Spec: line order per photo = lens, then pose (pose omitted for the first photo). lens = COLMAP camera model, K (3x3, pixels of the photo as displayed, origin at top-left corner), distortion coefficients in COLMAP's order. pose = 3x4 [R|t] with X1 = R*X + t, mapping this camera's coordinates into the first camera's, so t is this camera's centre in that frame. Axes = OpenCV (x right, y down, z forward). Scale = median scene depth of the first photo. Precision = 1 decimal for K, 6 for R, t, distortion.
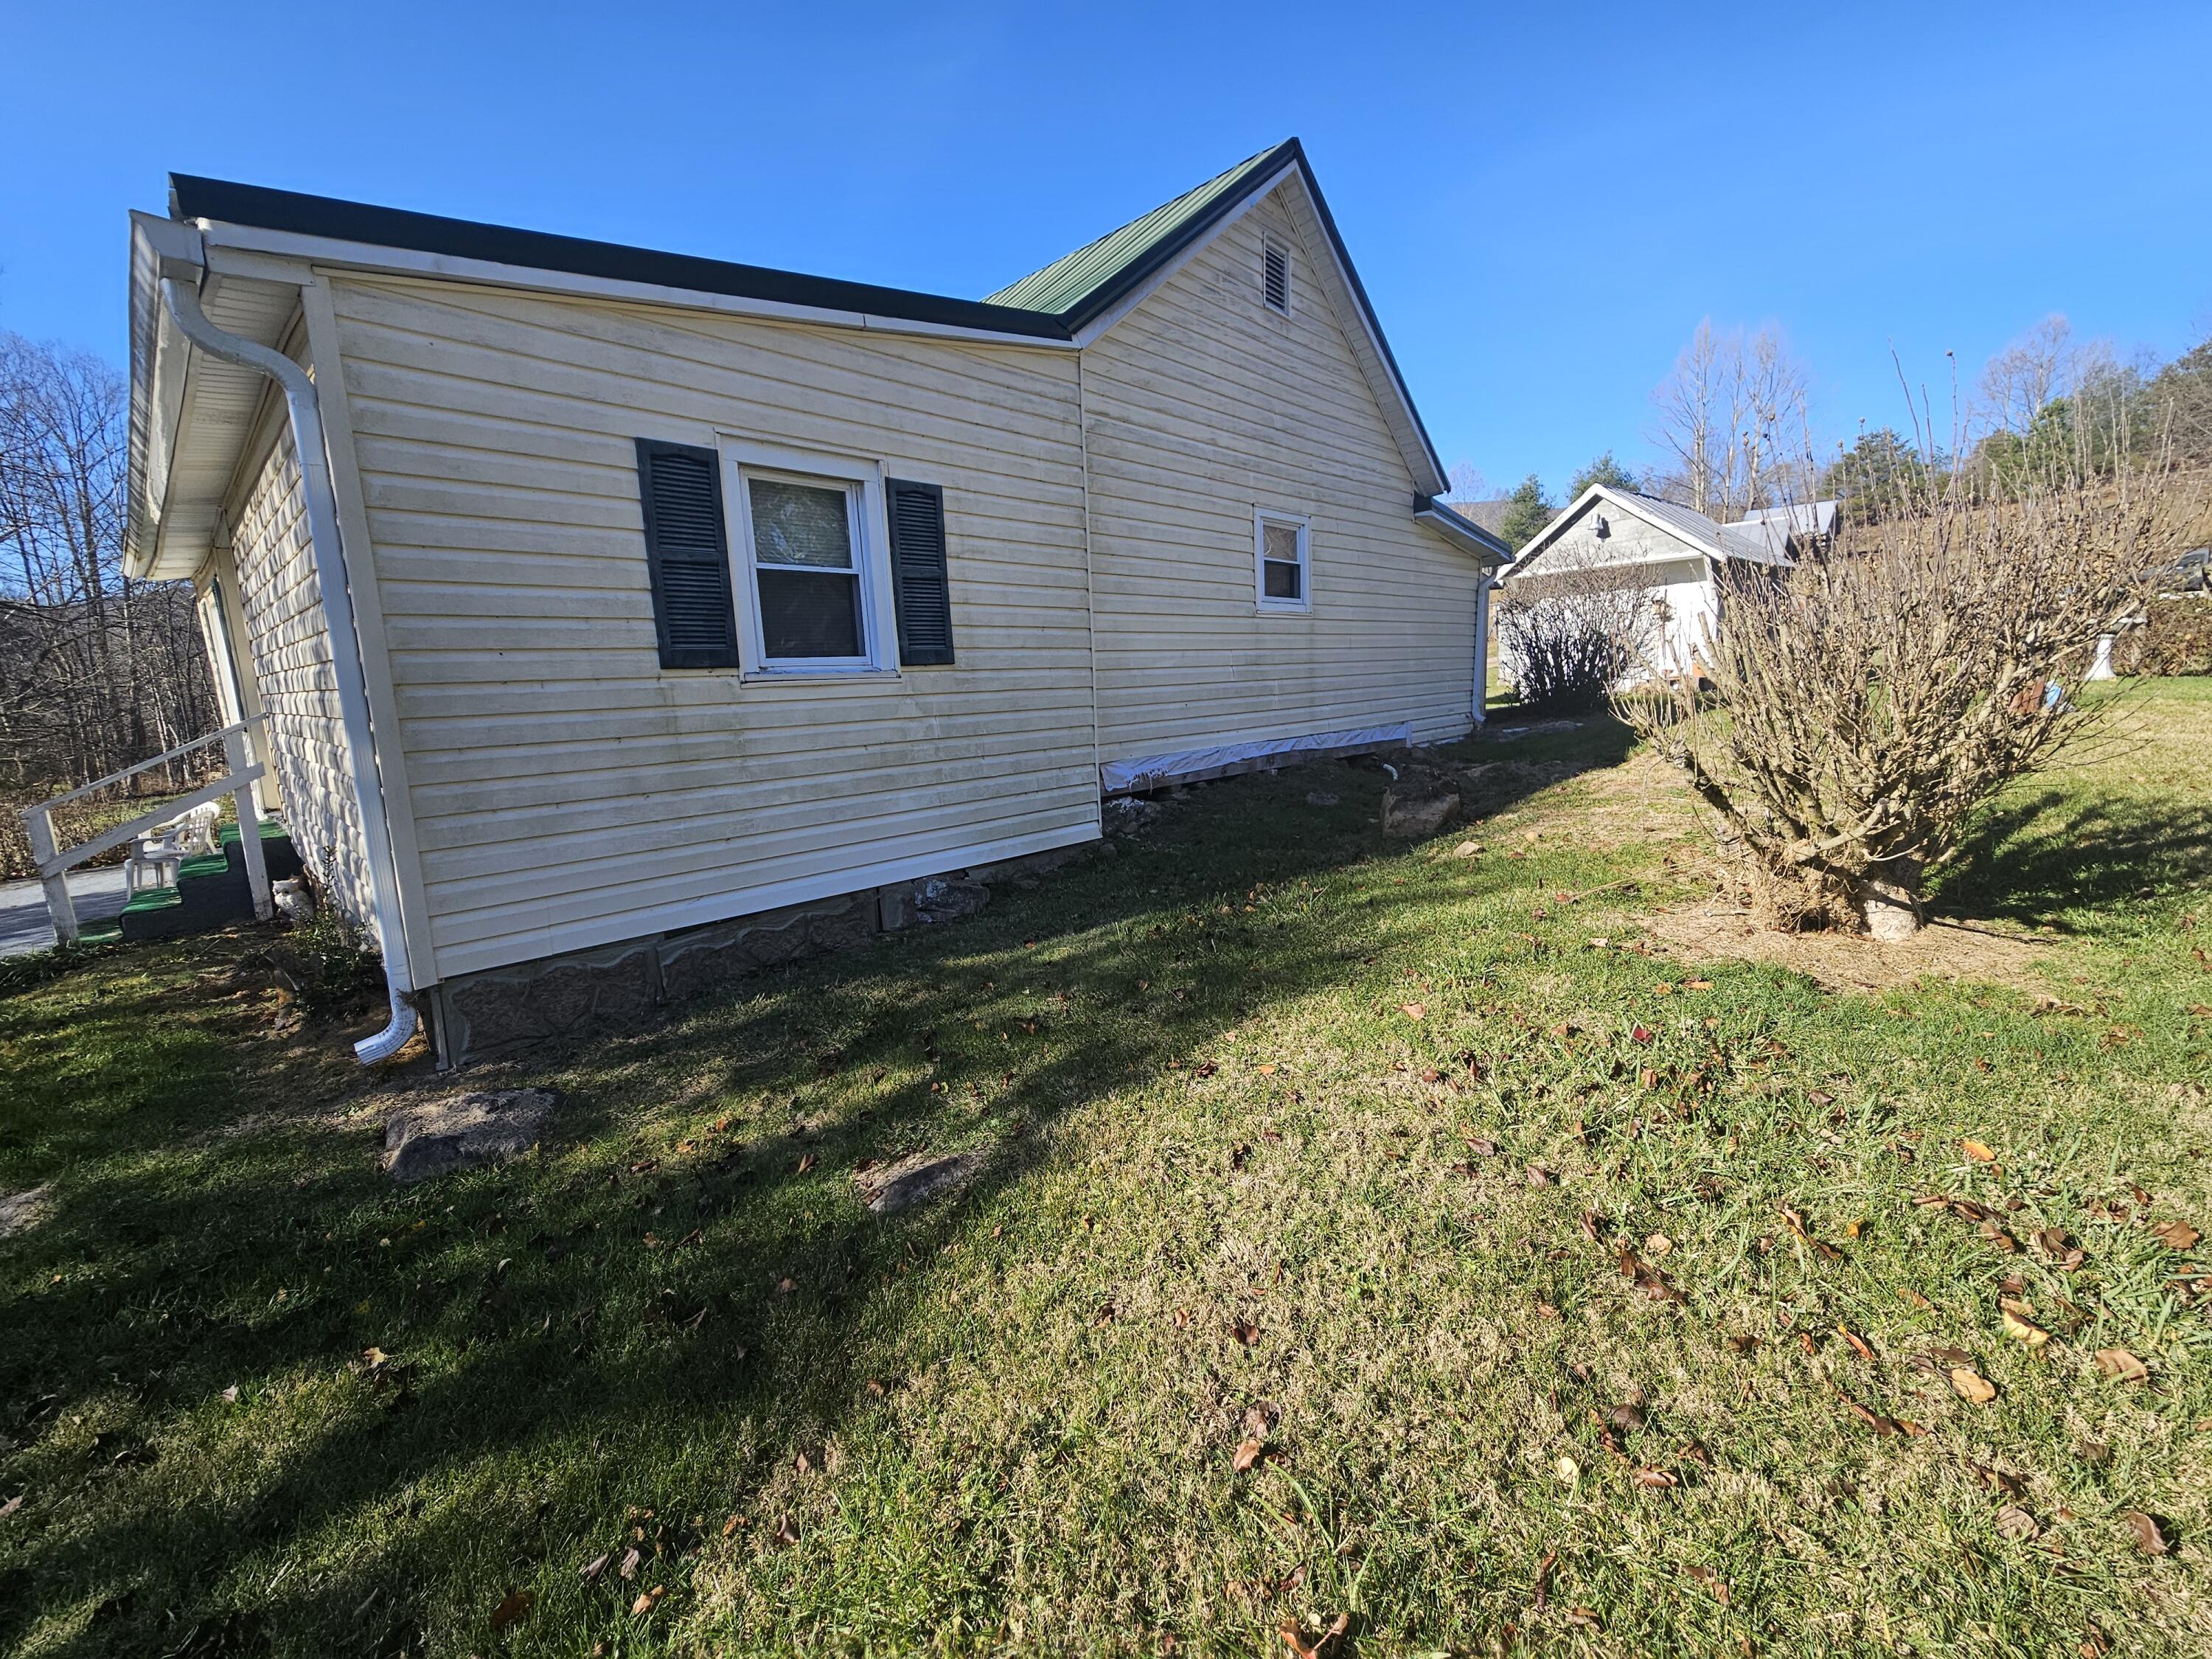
lens RADIAL K [[906.7, 0, 1103.6], [0, 906.7, 809.5], [0, 0, 1]] dist [0.000028, -0.000134]
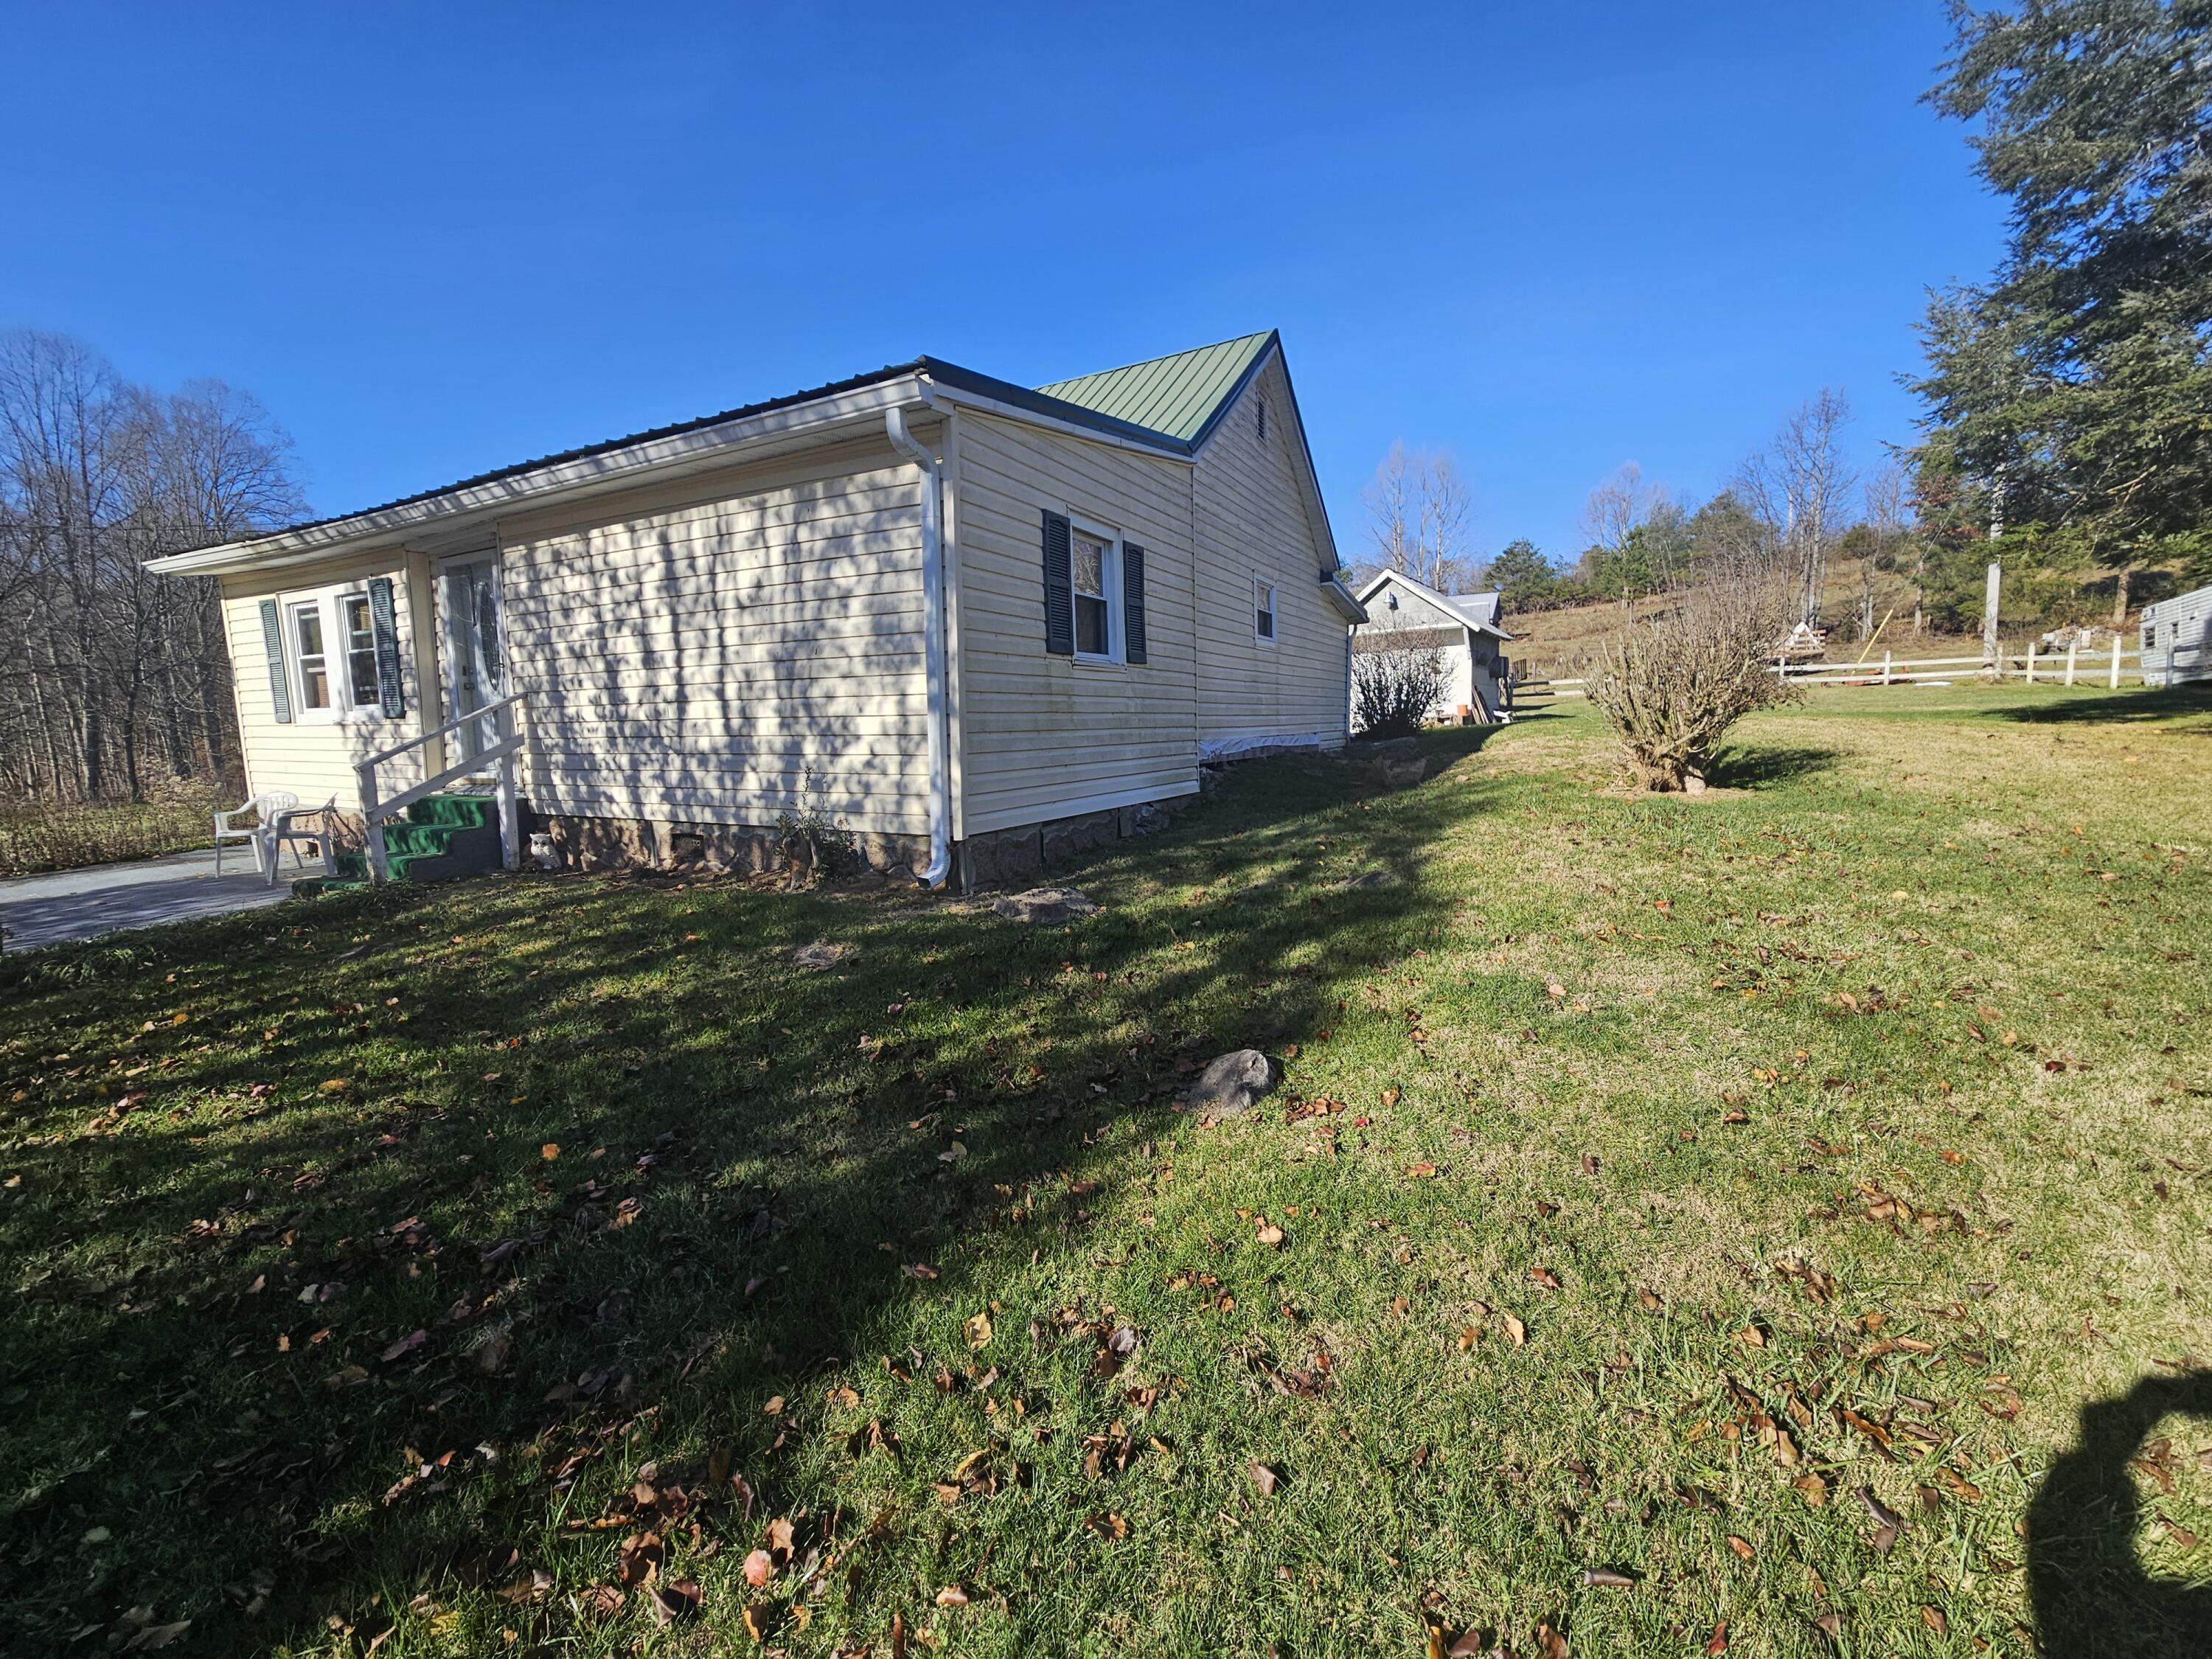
lens RADIAL K [[908.3, 0, 1103.7], [0, 908.3, 810.1], [0, 0, 1]] dist [0.002056, -0.000146]
pose [[0.962420, -0.008877, 0.271420, -0.669340], [0.025081, 0.998100, -0.056287, 0.170462], [-0.270404, 0.060979, 0.960814, -0.429500]]
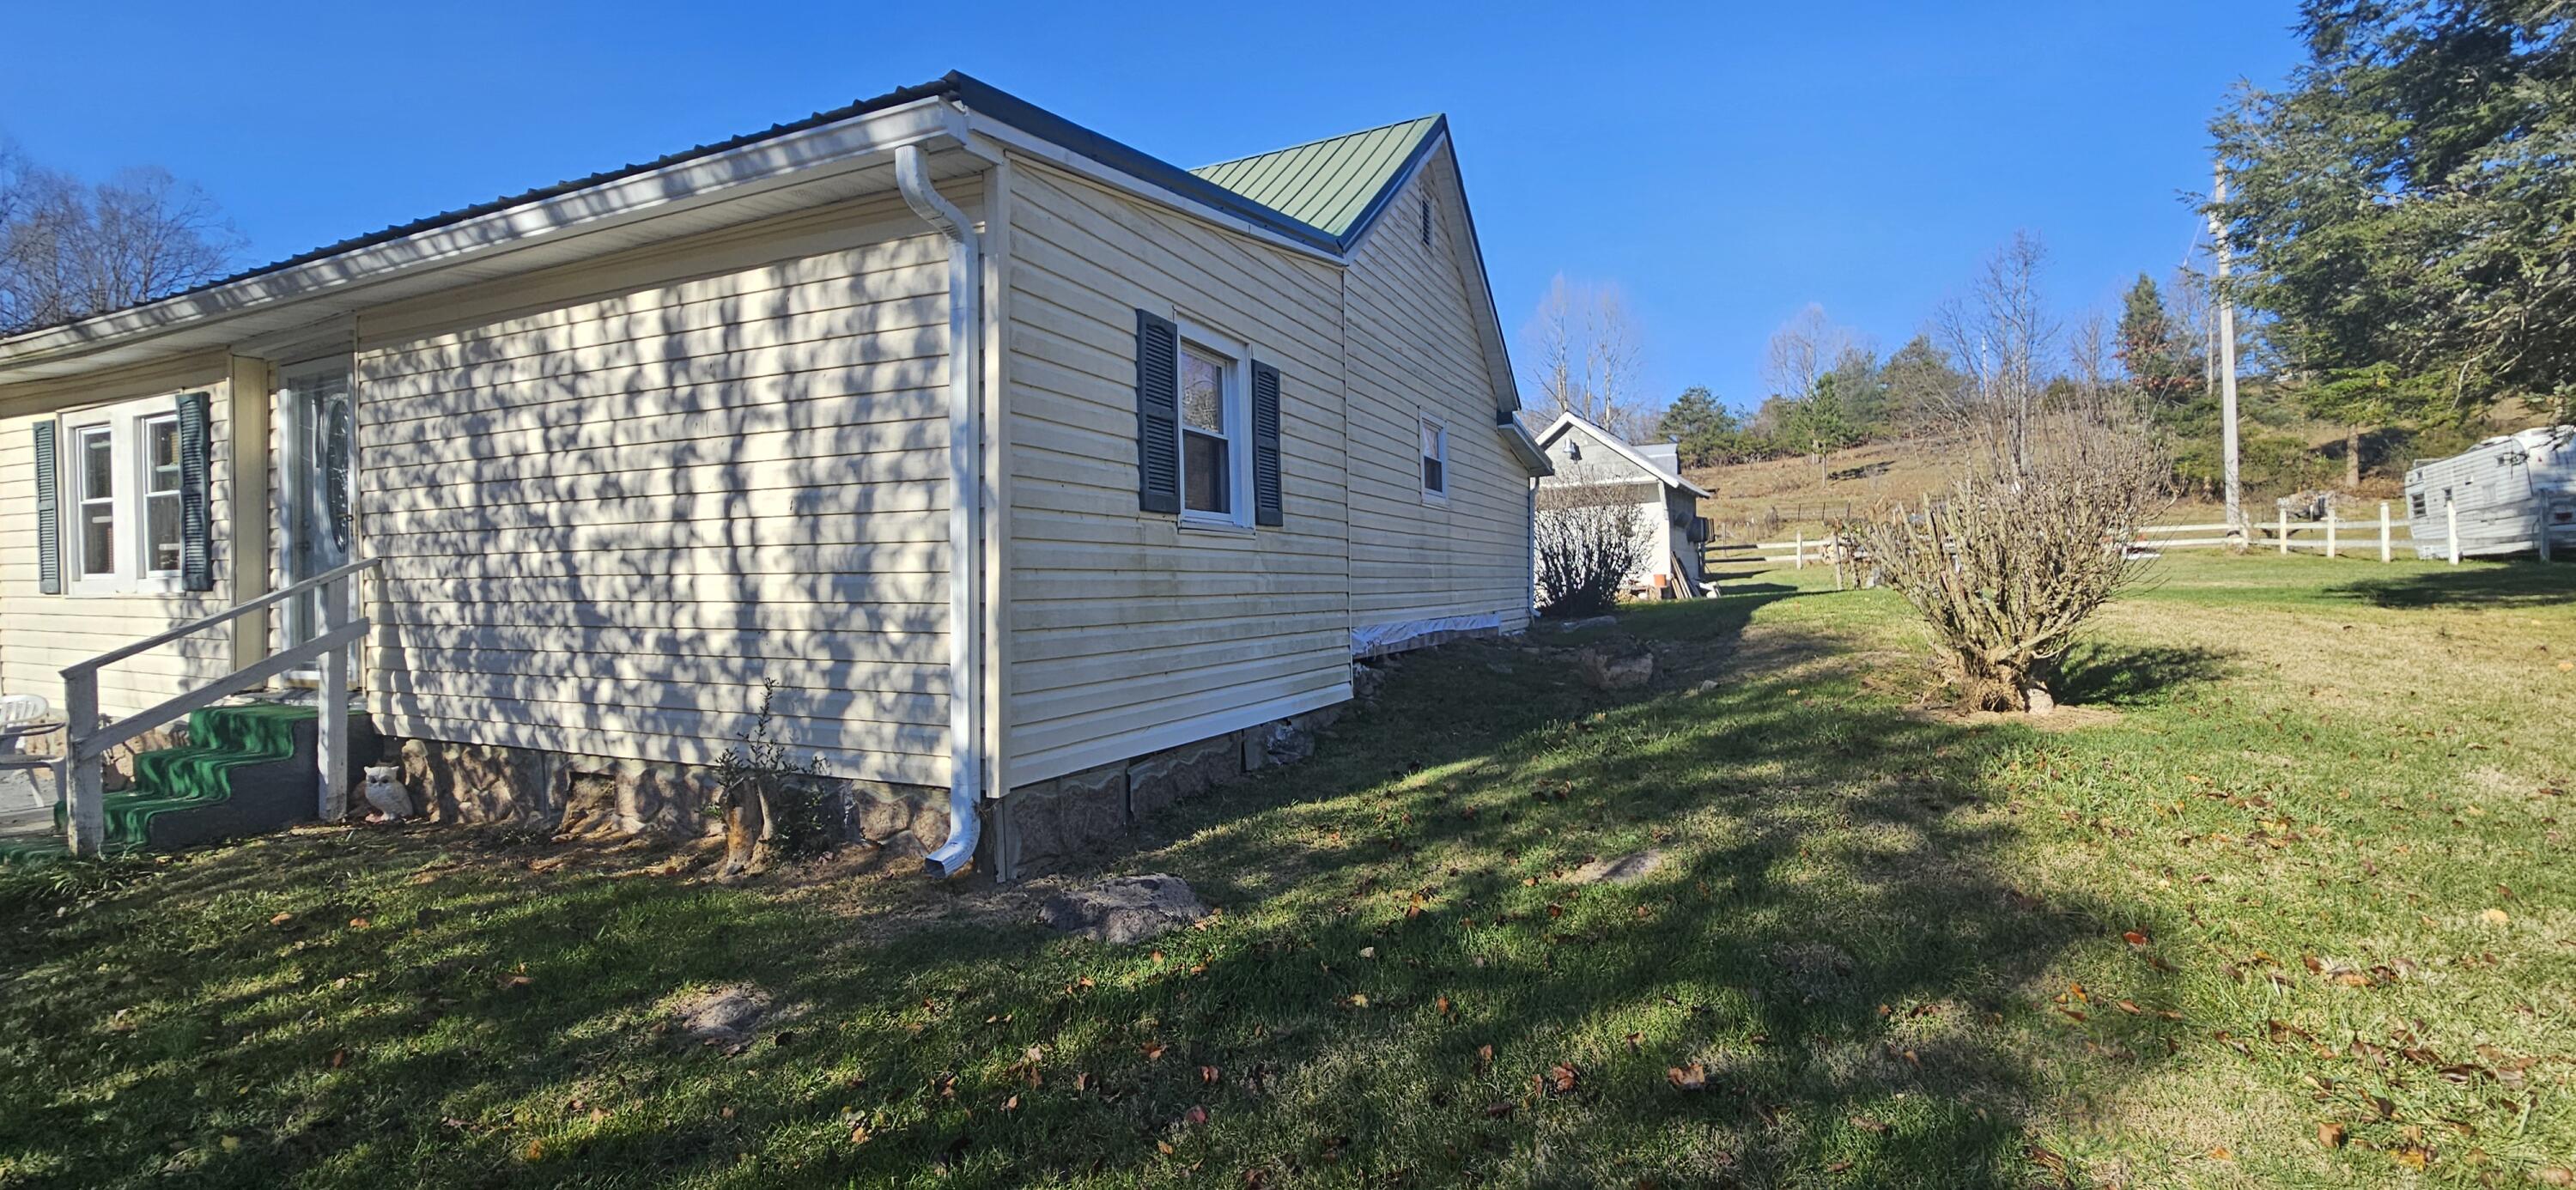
lens RADIAL K [[1055.1, 0, 1286.7], [0, 1055.1, 576.3], [0, 0, 1]] dist [0.002334, -0.000208]
pose [[0.945559, 0.027872, 0.324254, -0.593651], [0.025251, 0.987040, -0.158476, 0.104447], [-0.324469, 0.158037, 0.932601, -0.185973]]
